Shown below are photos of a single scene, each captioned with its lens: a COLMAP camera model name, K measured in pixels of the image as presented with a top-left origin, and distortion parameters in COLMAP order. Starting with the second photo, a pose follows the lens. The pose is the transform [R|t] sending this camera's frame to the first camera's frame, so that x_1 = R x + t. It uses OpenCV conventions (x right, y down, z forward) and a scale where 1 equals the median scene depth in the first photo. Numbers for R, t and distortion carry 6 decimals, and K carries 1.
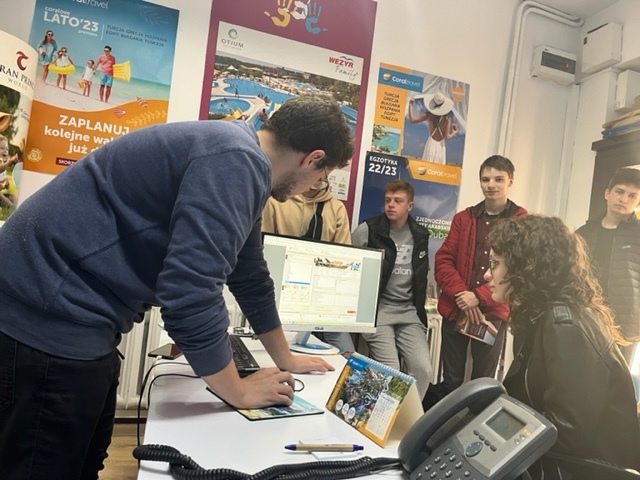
lens RADIAL K [[484.5, 0, 318.0], [0, 484.5, 241.8], [0, 0, 1]] dist [0.064834, -0.101630]
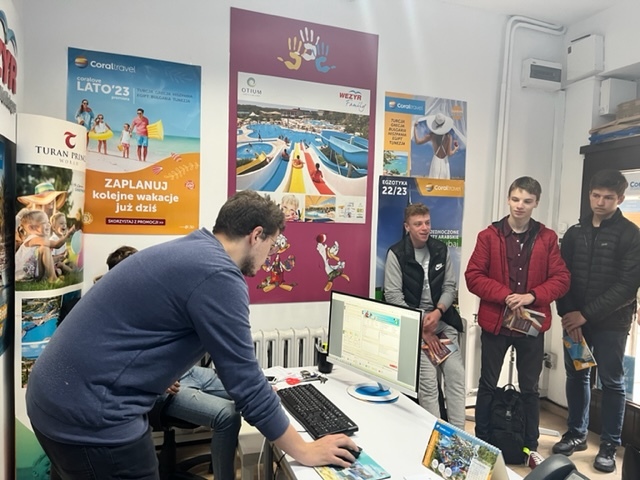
lens RADIAL K [[484.5, 0, 315.2], [0, 484.5, 242.4], [0, 0, 1]] dist [0.064834, -0.101630]
pose [[0.995482, -0.087916, 0.035870, -0.098575], [0.084983, 0.993448, 0.076411, -0.139325], [-0.042352, -0.073018, 0.996431, -0.091838]]
